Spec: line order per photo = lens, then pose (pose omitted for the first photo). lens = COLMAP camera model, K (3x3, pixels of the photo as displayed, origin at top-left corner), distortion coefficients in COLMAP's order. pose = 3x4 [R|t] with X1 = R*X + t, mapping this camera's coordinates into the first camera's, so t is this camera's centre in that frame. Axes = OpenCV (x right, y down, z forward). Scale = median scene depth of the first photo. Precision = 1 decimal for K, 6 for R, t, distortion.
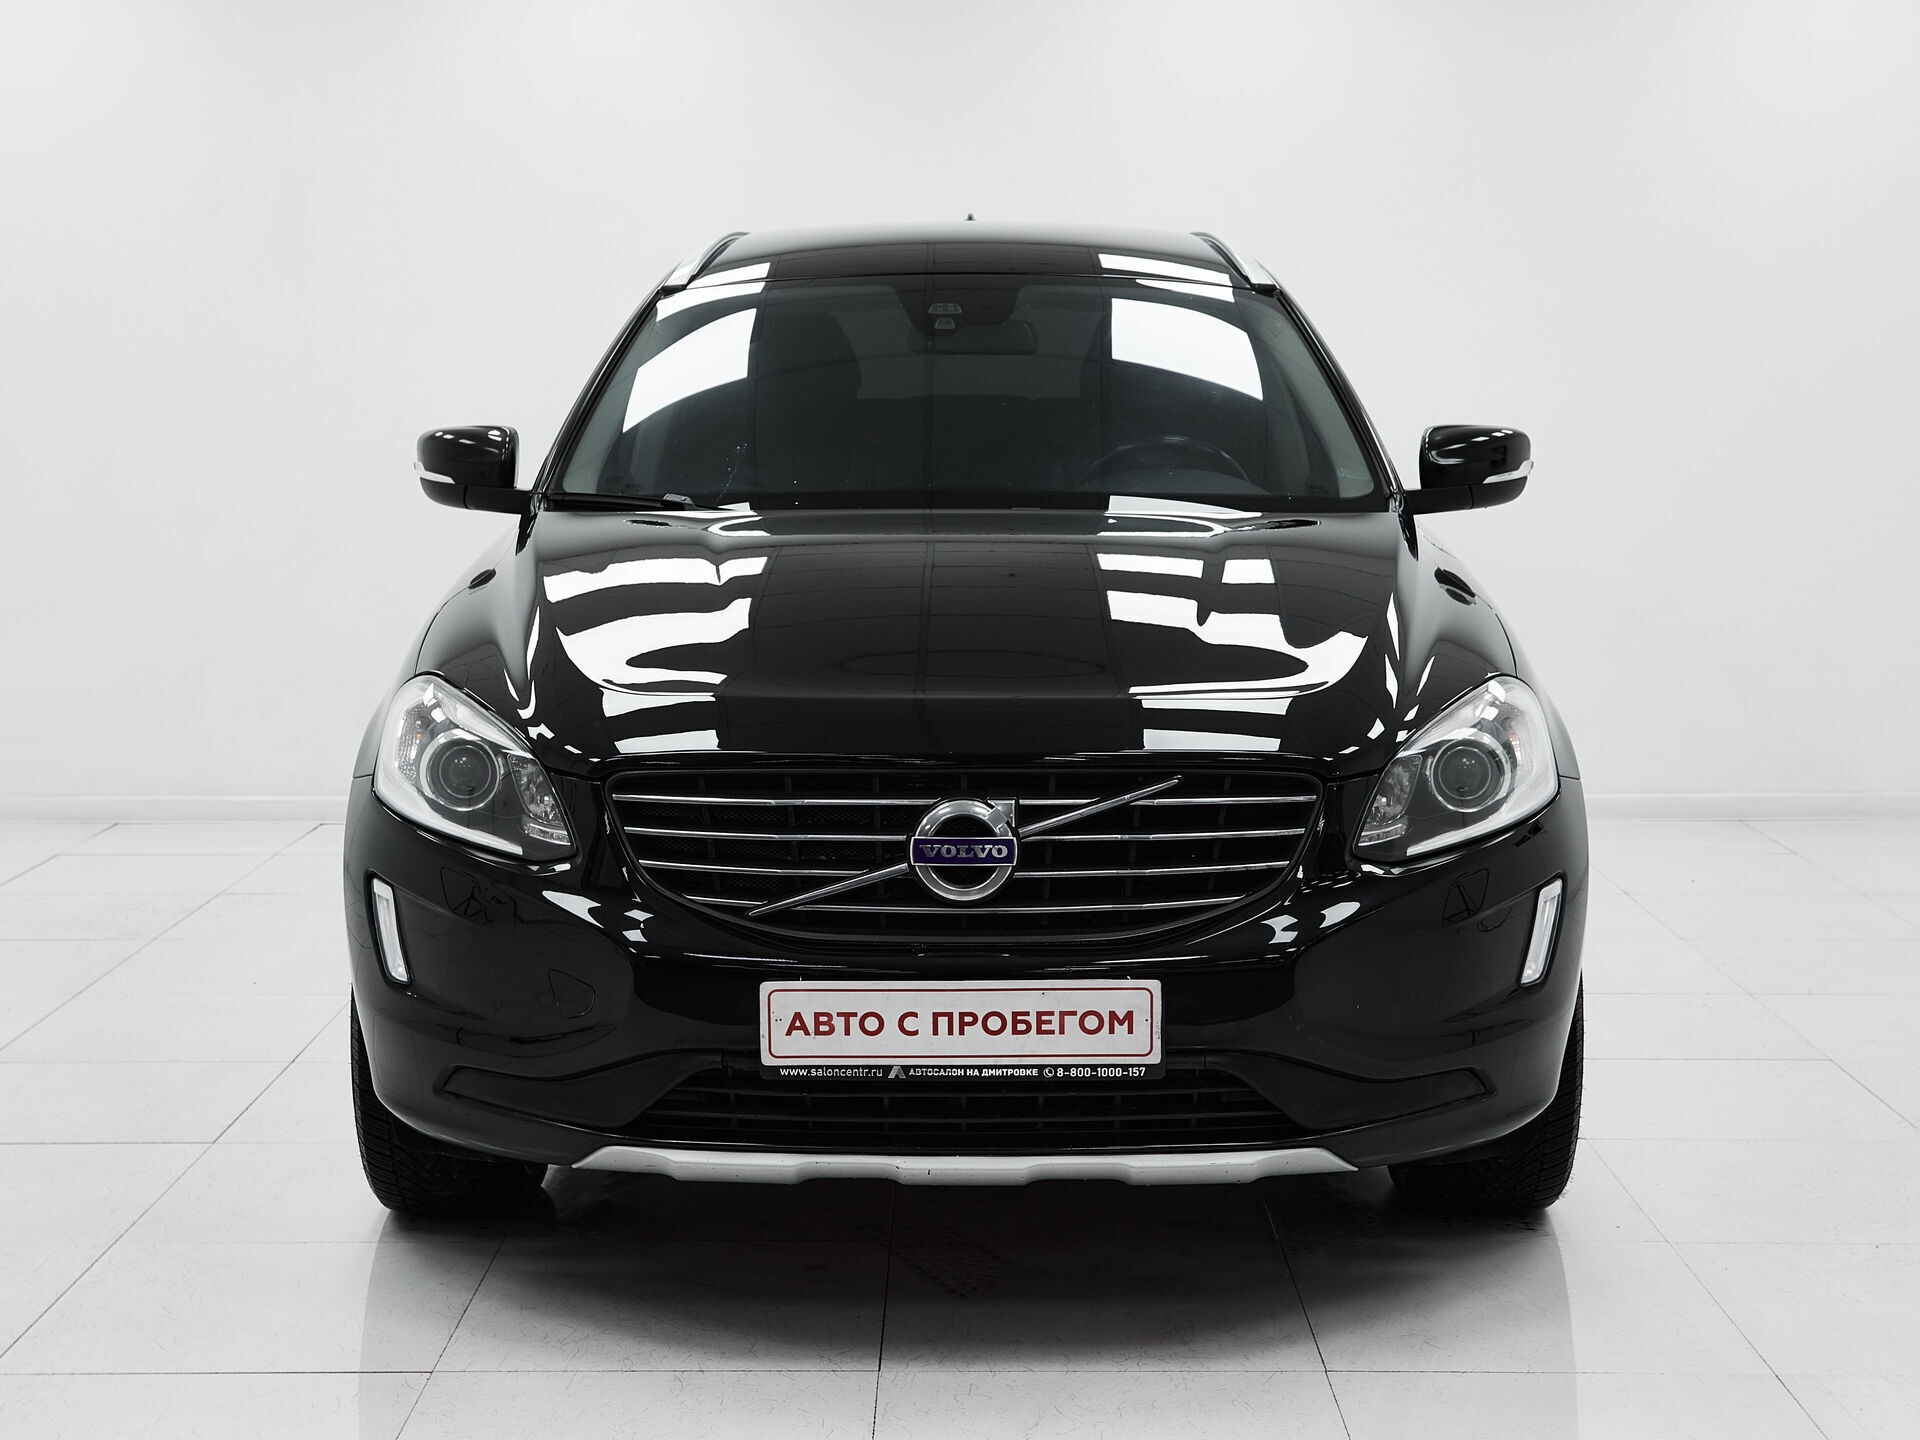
lens RADIAL K [[3117.1, 0, 960.0], [0, 3117.1, 720.0], [0, 0, 1]] dist [0.031025, 0.159869]
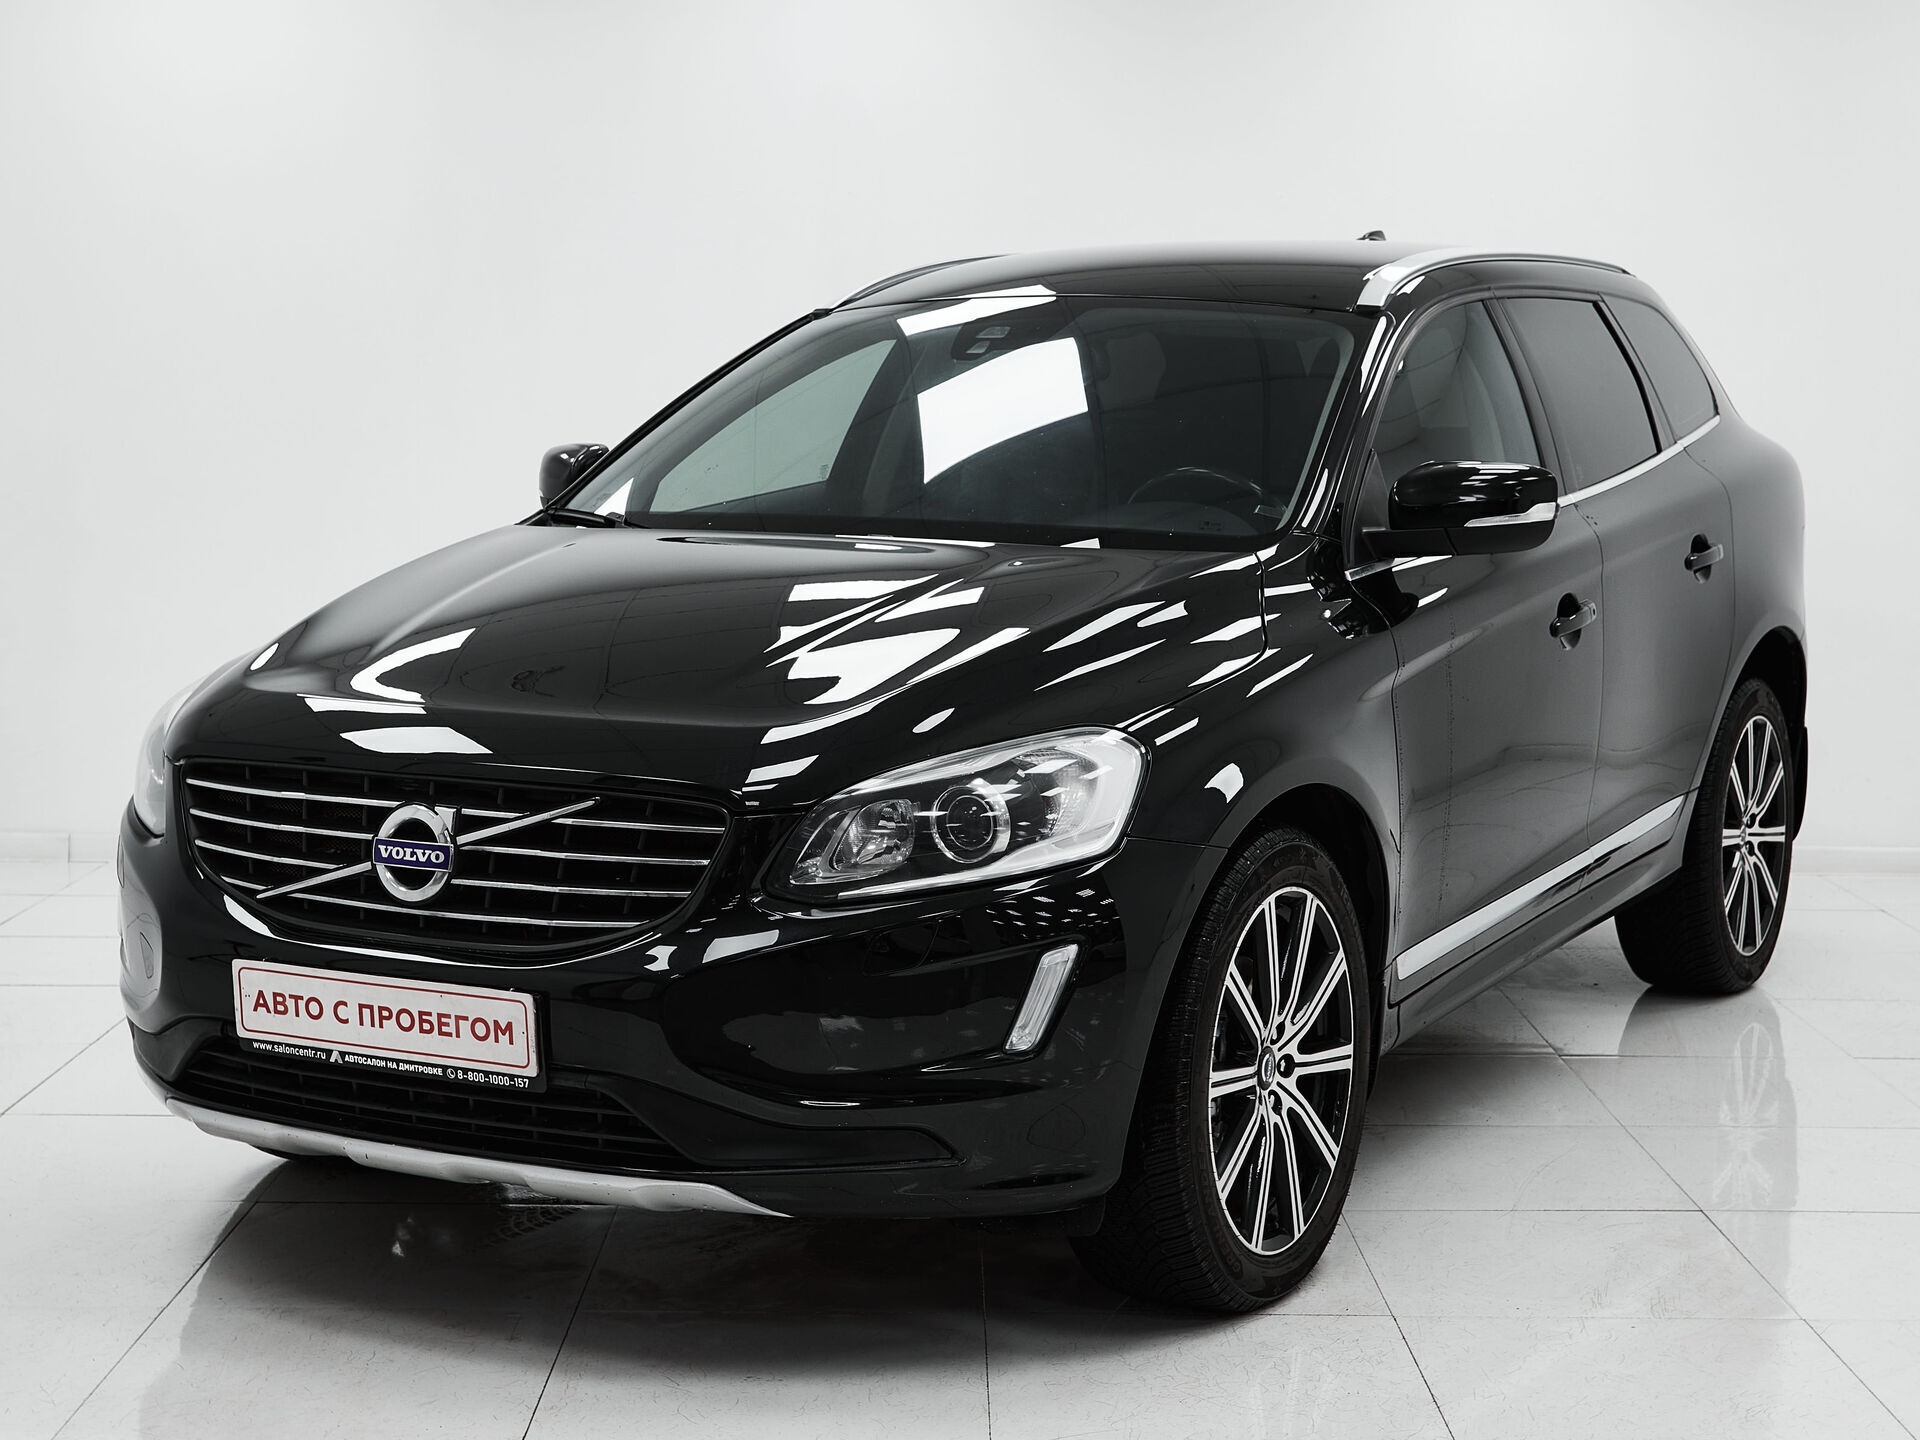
lens RADIAL K [[3117.1, 0, 960.0], [0, 3117.1, 720.0], [0, 0, 1]] dist [0.031025, 0.159869]
pose [[0.879662, 0.062244, -0.471509, 0.658652], [-0.068248, 0.997659, 0.004377, -0.020126], [0.470678, 0.028329, 0.881850, 0.162231]]
